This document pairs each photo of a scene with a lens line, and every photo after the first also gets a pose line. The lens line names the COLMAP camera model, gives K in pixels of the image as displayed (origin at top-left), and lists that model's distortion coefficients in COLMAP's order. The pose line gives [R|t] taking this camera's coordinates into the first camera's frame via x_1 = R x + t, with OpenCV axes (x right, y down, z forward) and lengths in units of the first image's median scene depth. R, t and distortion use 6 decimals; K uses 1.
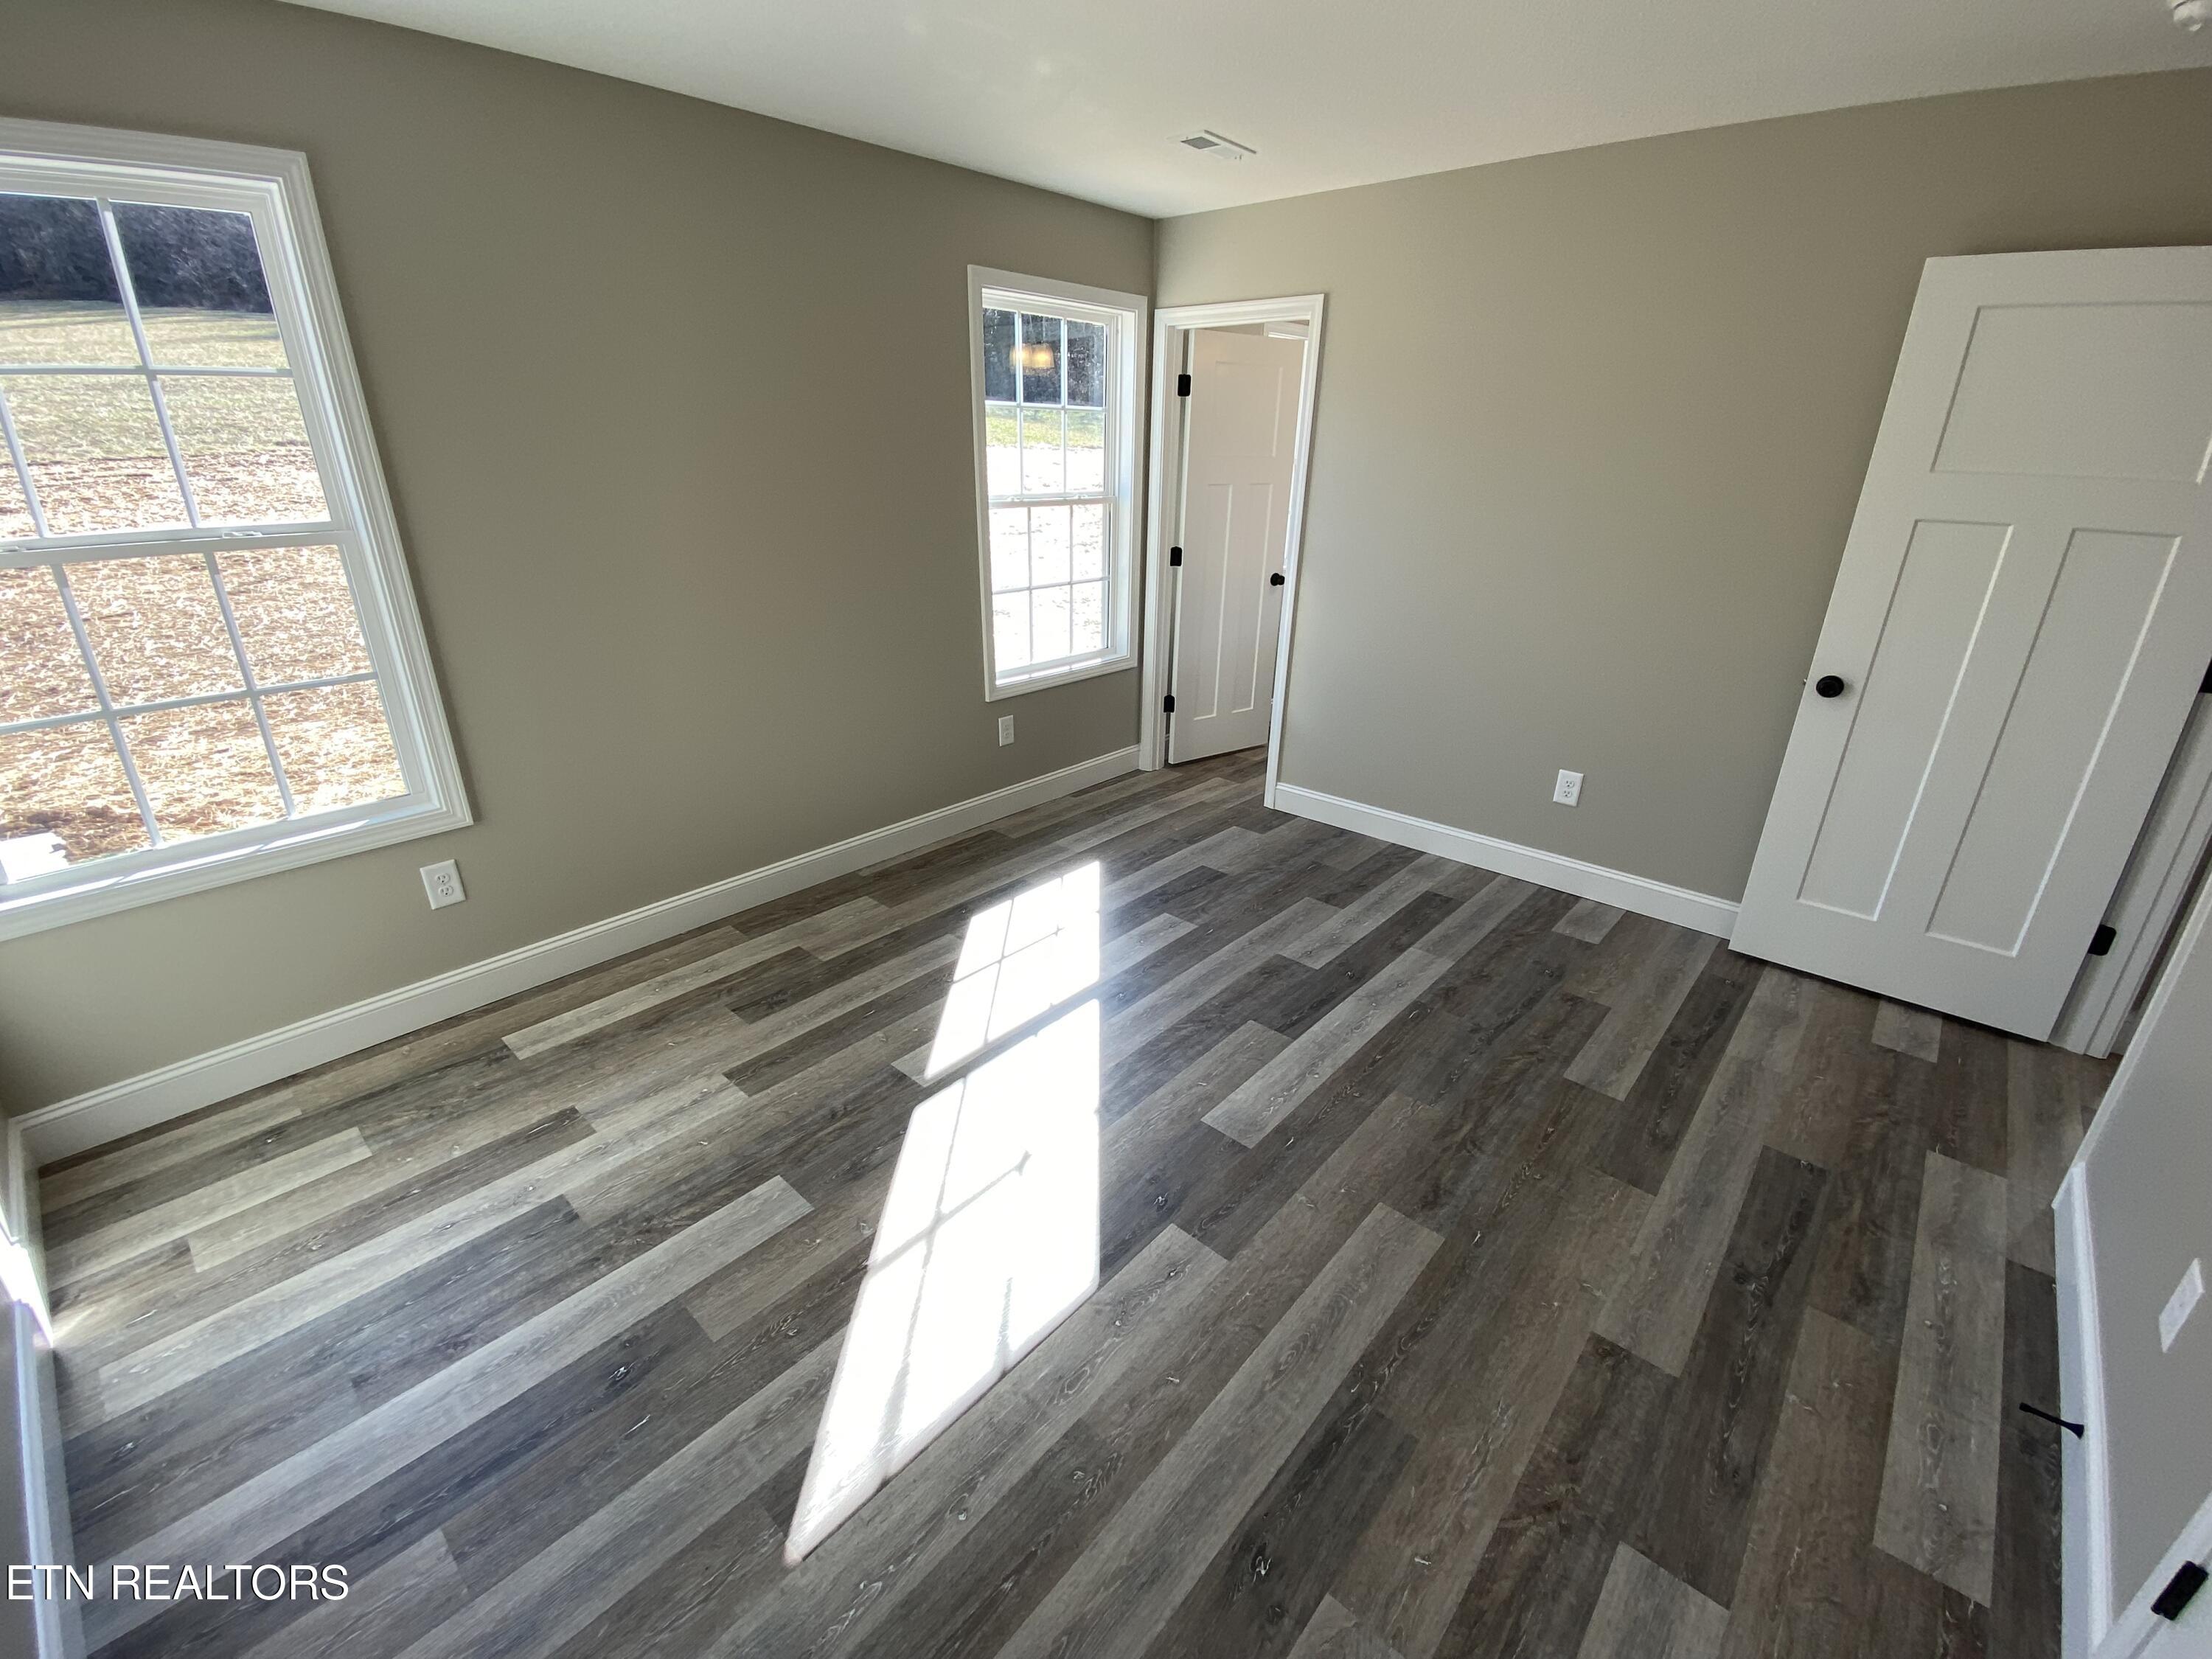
lens RADIAL K [[958.9, 0, 1106.0], [0, 958.9, 829.5], [0, 0, 1]] dist [0.022559, -0.014004]
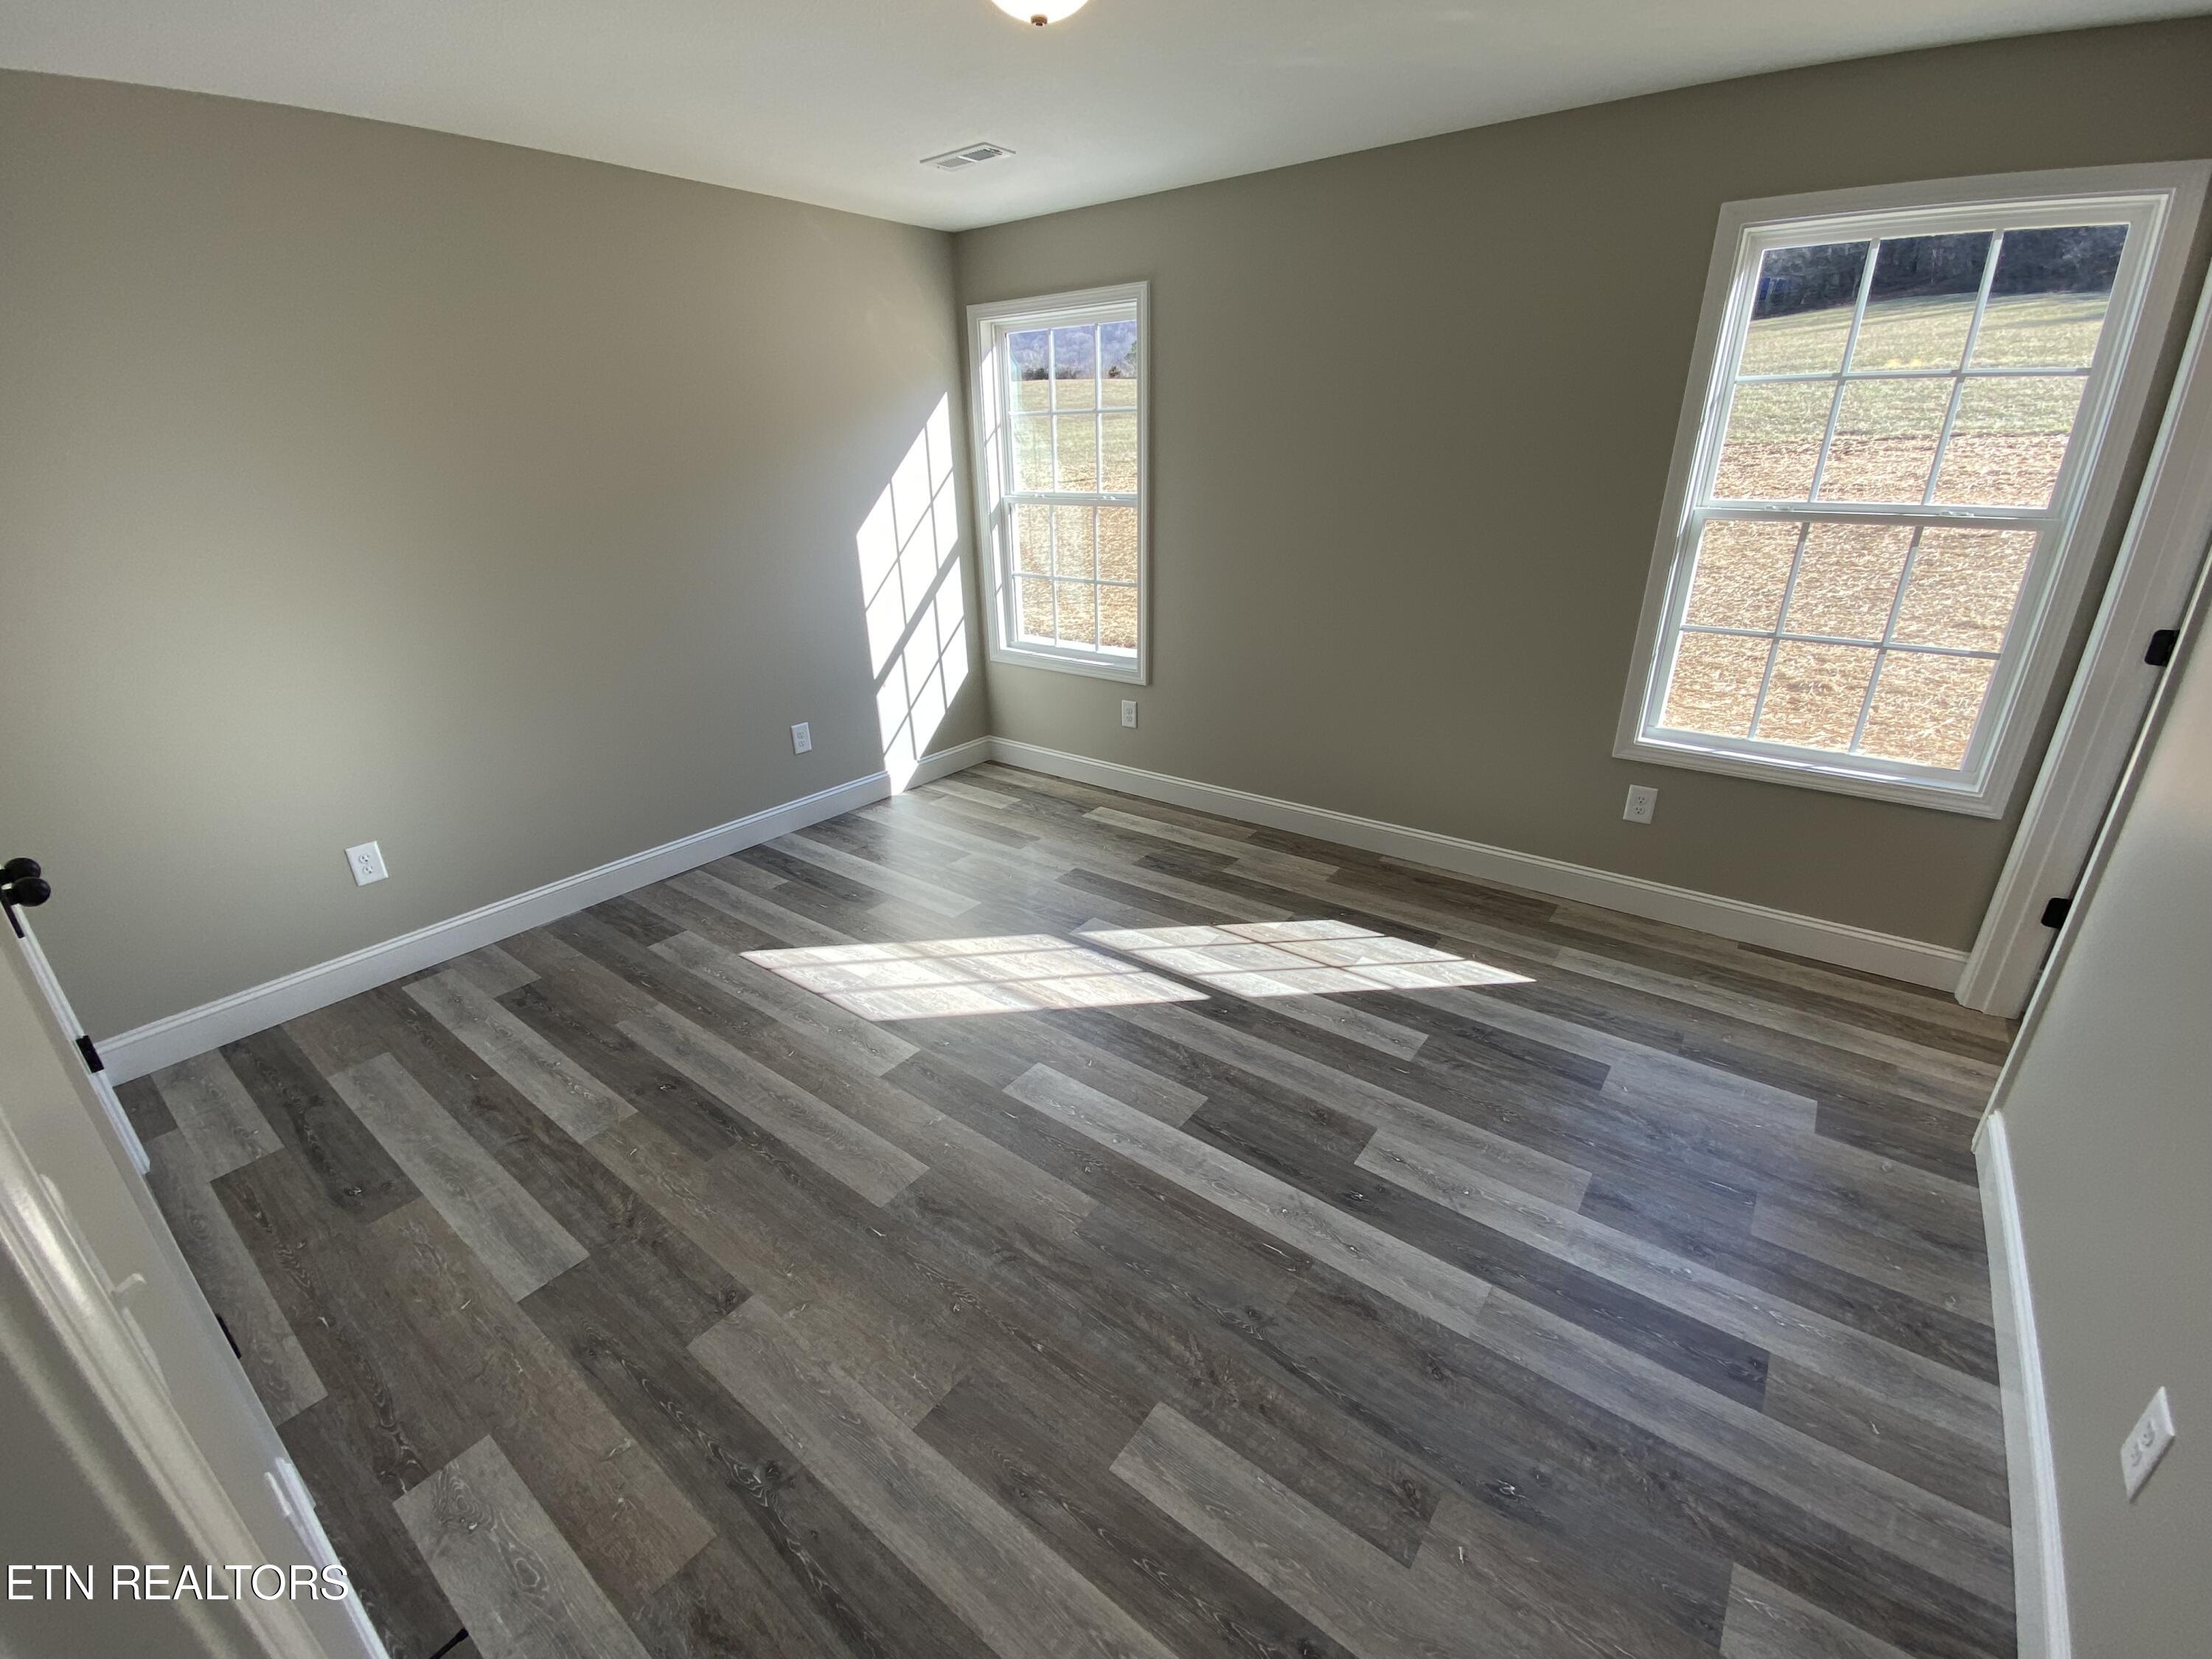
lens RADIAL K [[930.7, 0, 1100.0], [0, 930.7, 846.6], [0, 0, 1]] dist [0.070866, -0.048257]
pose [[0.060418, 0.388806, -0.919337, 0.897496], [-0.352100, 0.870117, 0.344850, -0.284067], [0.934010, 0.302863, 0.189470, 0.695858]]
